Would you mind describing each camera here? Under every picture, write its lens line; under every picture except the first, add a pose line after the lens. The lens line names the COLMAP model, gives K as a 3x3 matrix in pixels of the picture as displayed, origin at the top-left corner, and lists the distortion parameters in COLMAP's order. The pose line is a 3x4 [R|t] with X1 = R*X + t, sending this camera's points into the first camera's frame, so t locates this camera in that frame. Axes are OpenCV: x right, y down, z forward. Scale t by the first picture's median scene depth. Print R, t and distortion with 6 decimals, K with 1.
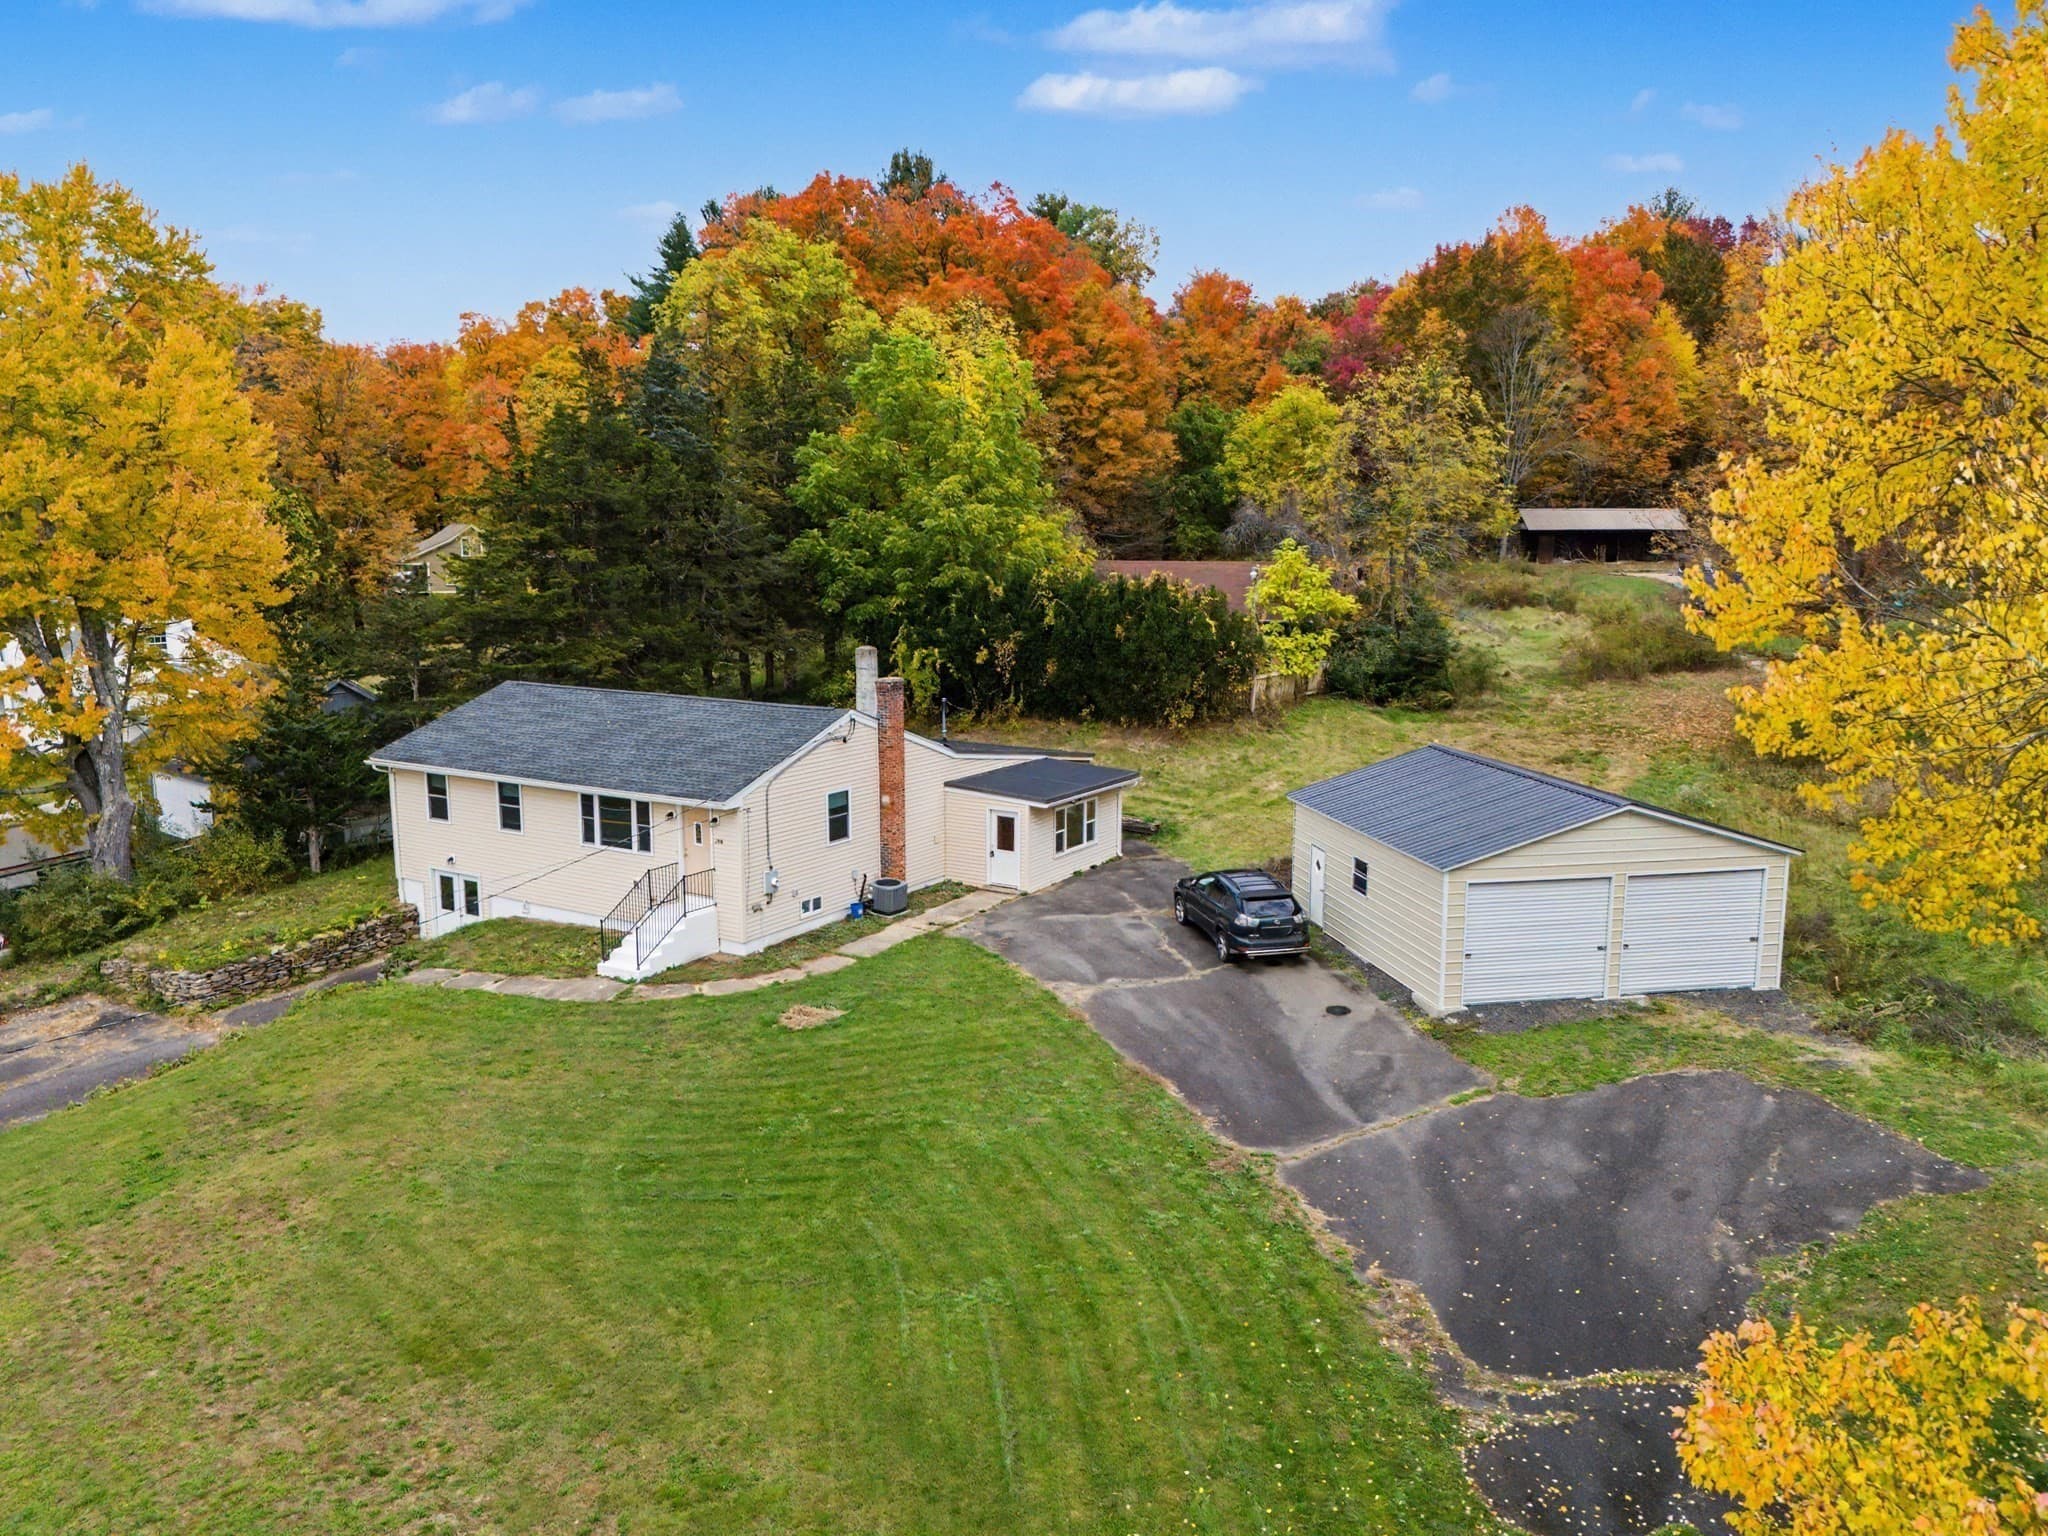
lens RADIAL K [[1474.9, 0, 1024.0], [0, 1474.9, 768.0], [0, 0, 1]] dist [0.081984, -0.089597]
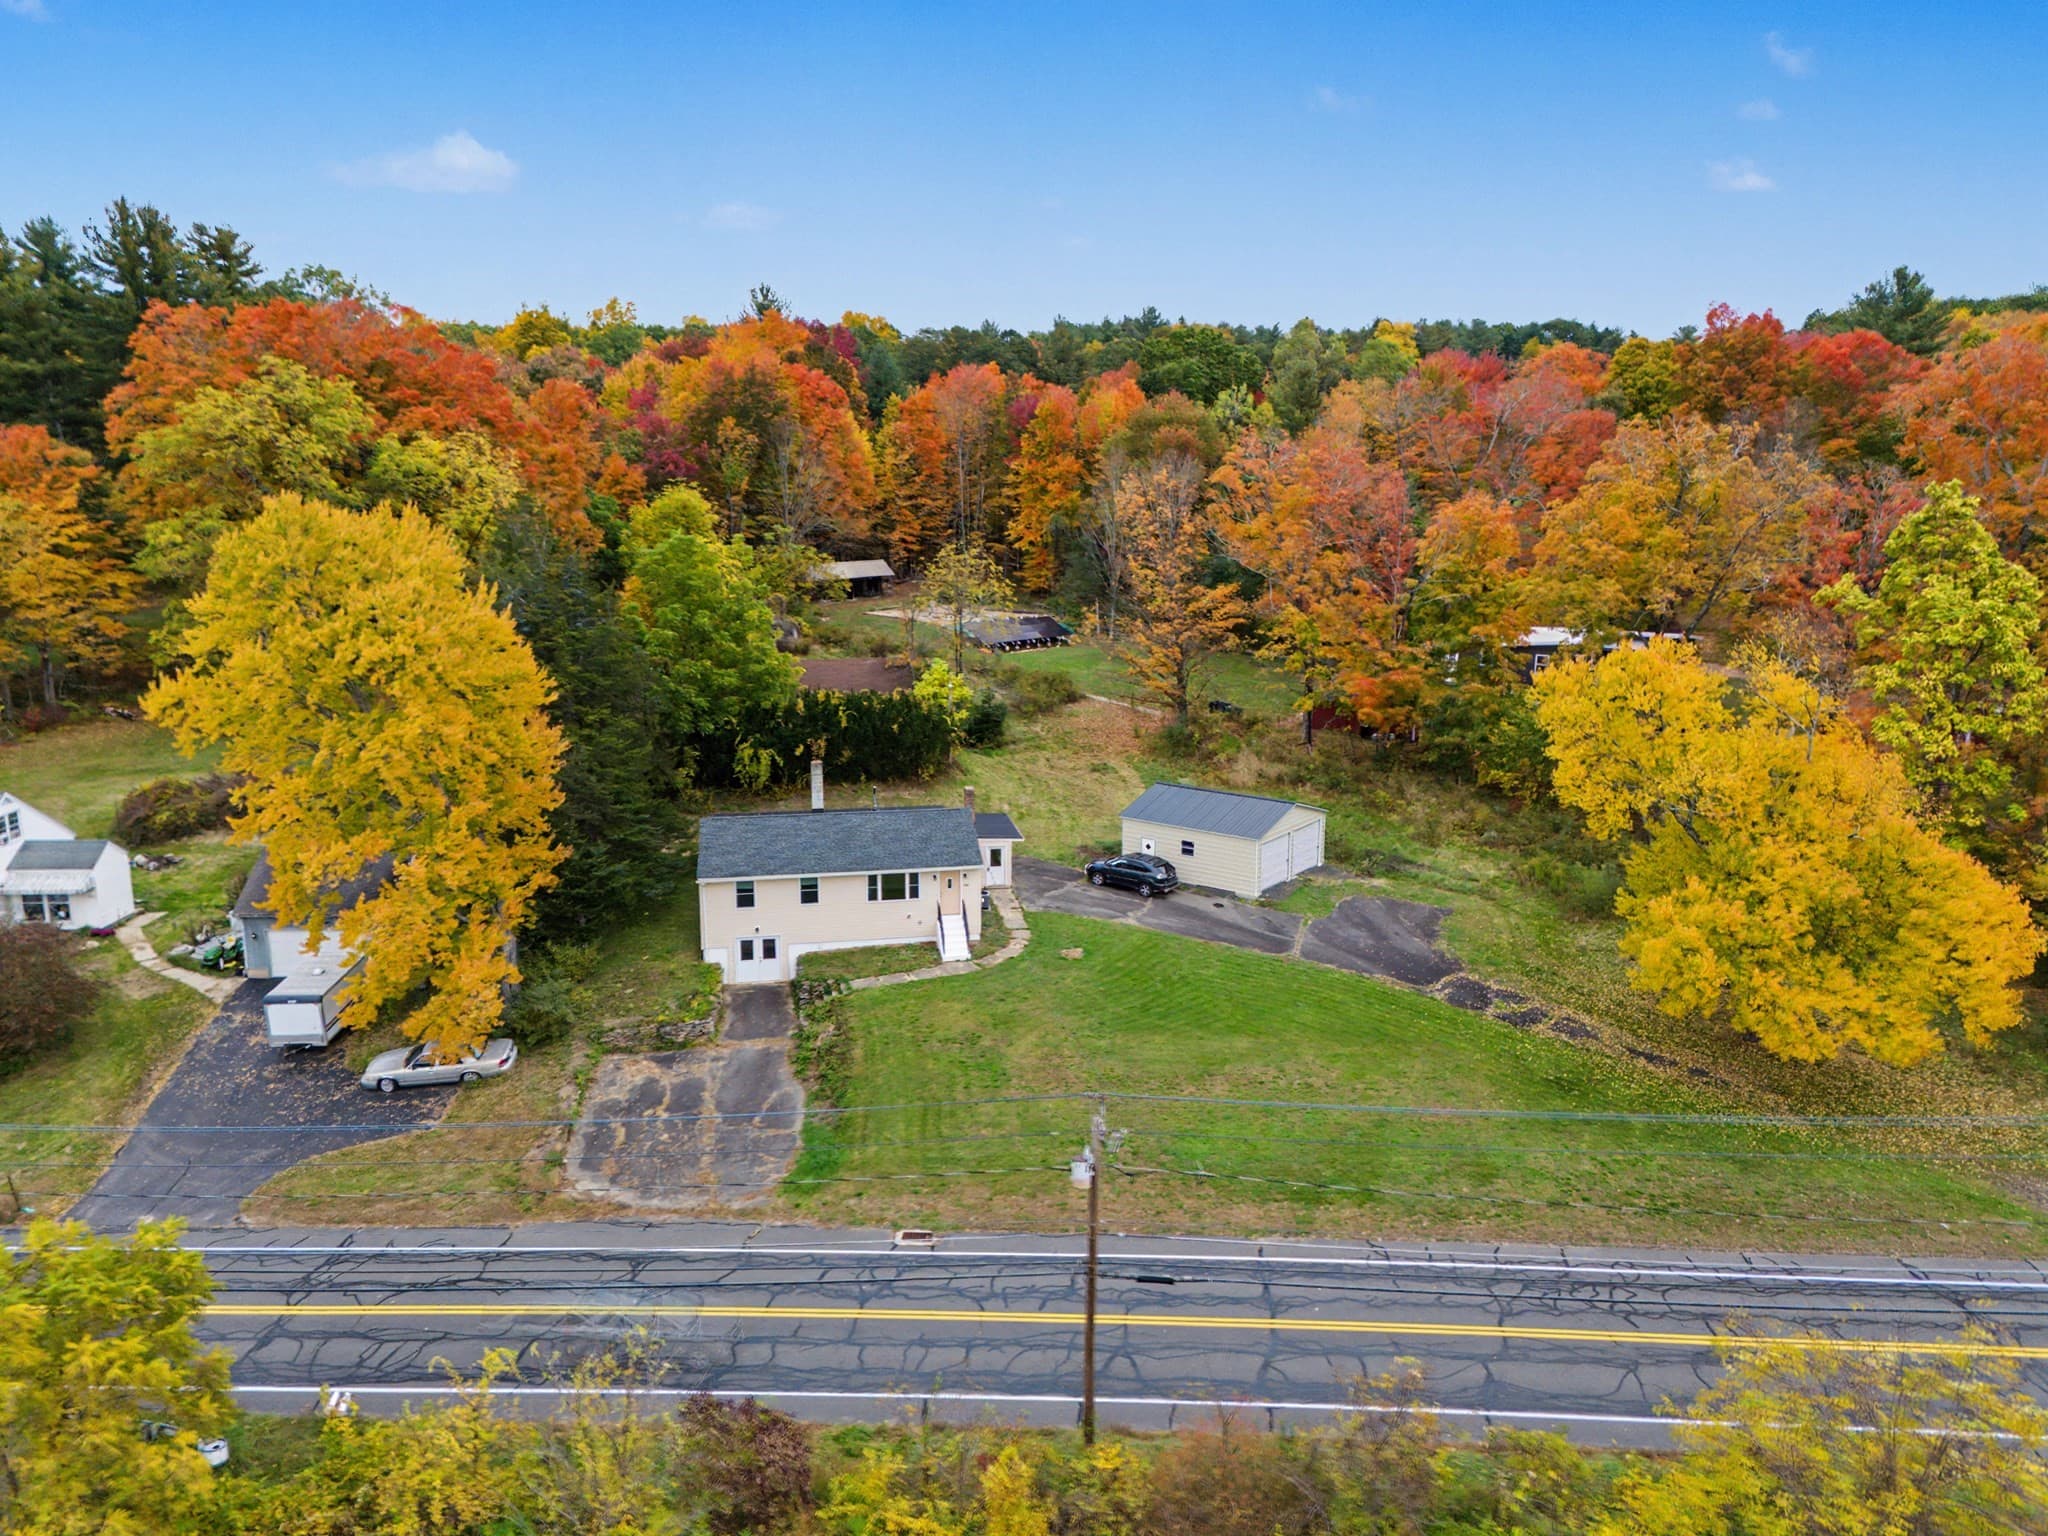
lens RADIAL K [[1474.9, 0, 1024.0], [0, 1474.9, 768.0], [0, 0, 1]] dist [0.081984, -0.089597]
pose [[0.749248, -0.132696, 0.648860, -1.243274], [0.107420, 0.991098, 0.078646, -0.223089], [-0.653520, 0.010776, 0.756832, -0.480622]]
